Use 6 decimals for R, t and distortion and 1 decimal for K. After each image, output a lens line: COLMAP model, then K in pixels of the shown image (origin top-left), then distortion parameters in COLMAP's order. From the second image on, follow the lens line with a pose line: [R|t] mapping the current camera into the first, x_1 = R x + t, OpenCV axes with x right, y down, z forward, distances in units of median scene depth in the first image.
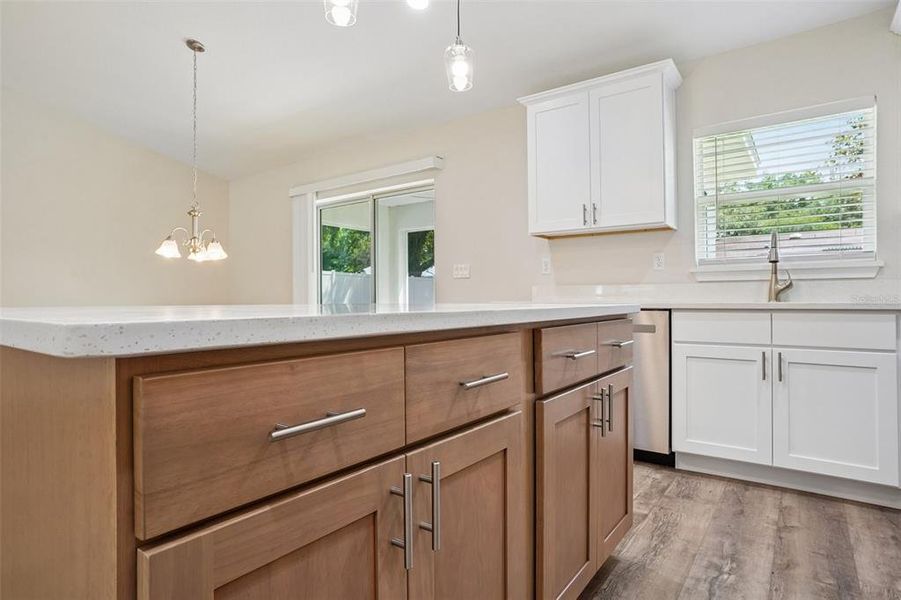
lens RADIAL K [[494.2, 0, 449.2], [0, 494.2, 297.3], [0, 0, 1]] dist [-0.067528, 0.045415]
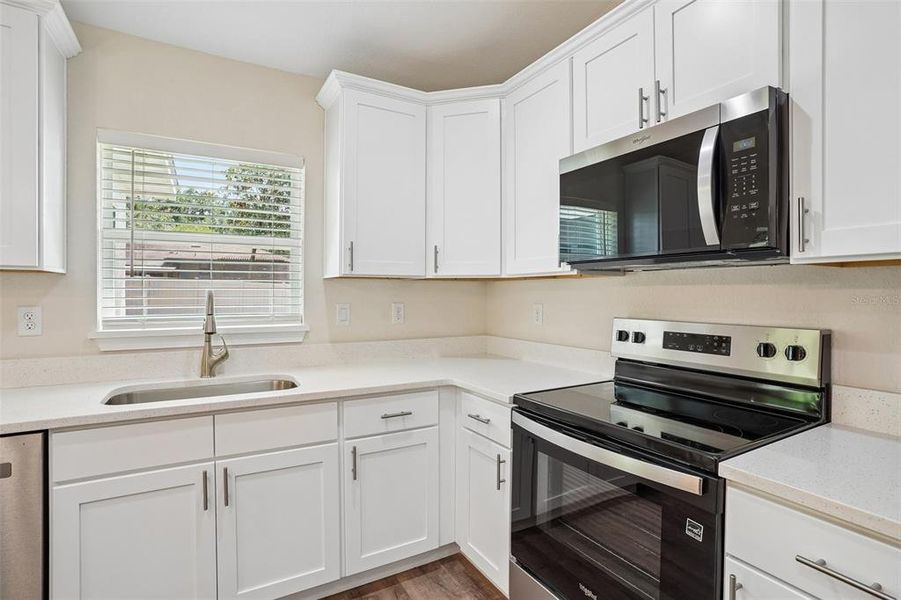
lens RADIAL K [[443.3, 0, 452.4], [0, 443.3, 297.7], [0, 0, 1]] dist [-0.070395, 0.031714]
pose [[0.400583, 0.000562, 0.916260, 0.199894], [-0.009035, 0.999954, 0.003336, -0.149054], [-0.916216, -0.009615, 0.400570, 0.391737]]
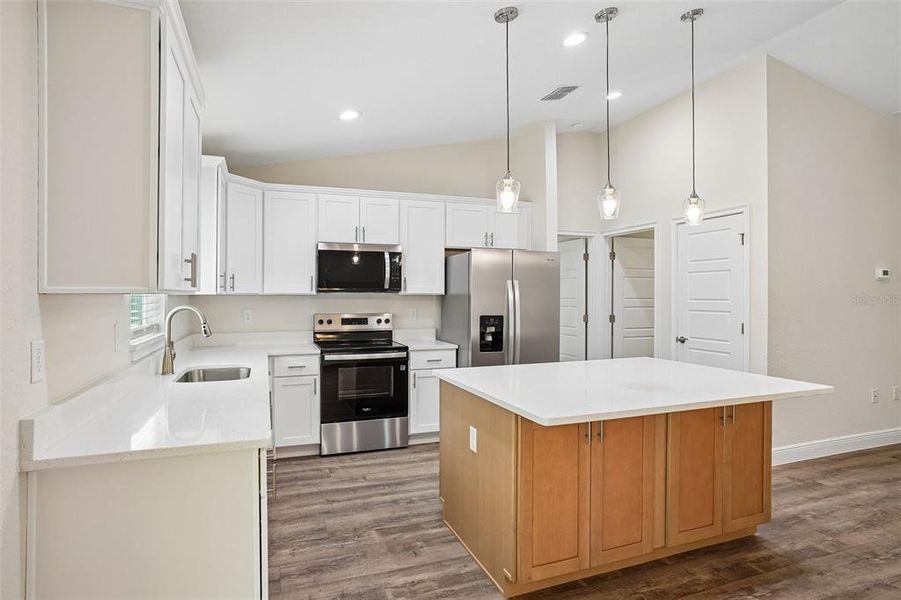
lens RADIAL K [[494.2, 0, 449.2], [0, 494.2, 297.3], [0, 0, 1]] dist [-0.067528, 0.045415]
pose [[-0.838331, 0.001007, 0.545160, -0.444956], [0.000139, 0.999999, -0.001634, -0.174912], [-0.545161, -0.001294, -0.838330, 1.782611]]
